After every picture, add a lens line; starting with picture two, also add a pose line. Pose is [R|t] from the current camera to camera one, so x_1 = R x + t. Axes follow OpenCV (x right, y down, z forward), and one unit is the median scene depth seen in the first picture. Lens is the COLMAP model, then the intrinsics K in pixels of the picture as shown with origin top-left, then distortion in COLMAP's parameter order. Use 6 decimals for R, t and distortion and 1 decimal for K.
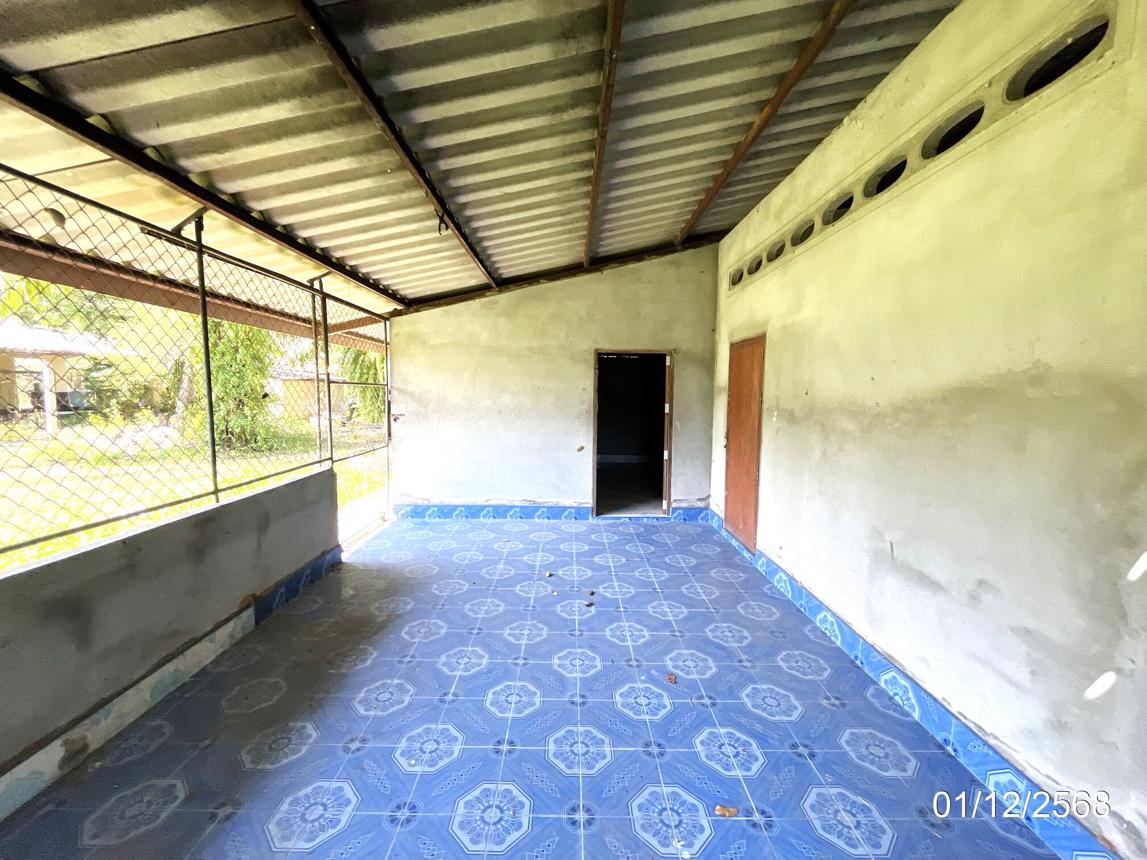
lens RADIAL K [[461.3, 0, 574.0], [0, 461.3, 429.6], [0, 0, 1]] dist [-0.001838, -0.000703]
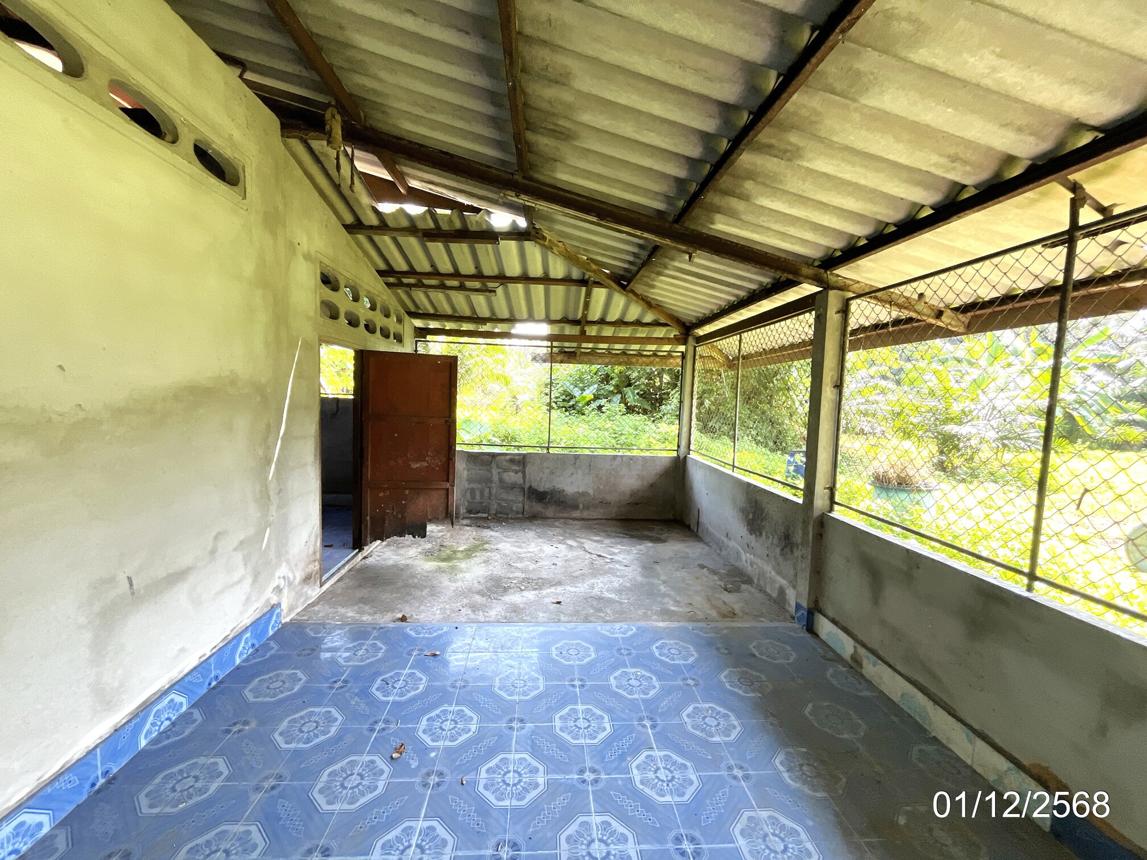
lens RADIAL K [[461.3, 0, 574.5], [0, 461.3, 427.3], [0, 0, 1]] dist [-0.001838, -0.000703]
pose [[-0.996694, -0.046266, -0.066788, -0.022359], [-0.055772, 0.987365, 0.148325, -0.200462], [0.059082, 0.151559, -0.986681, 2.065592]]
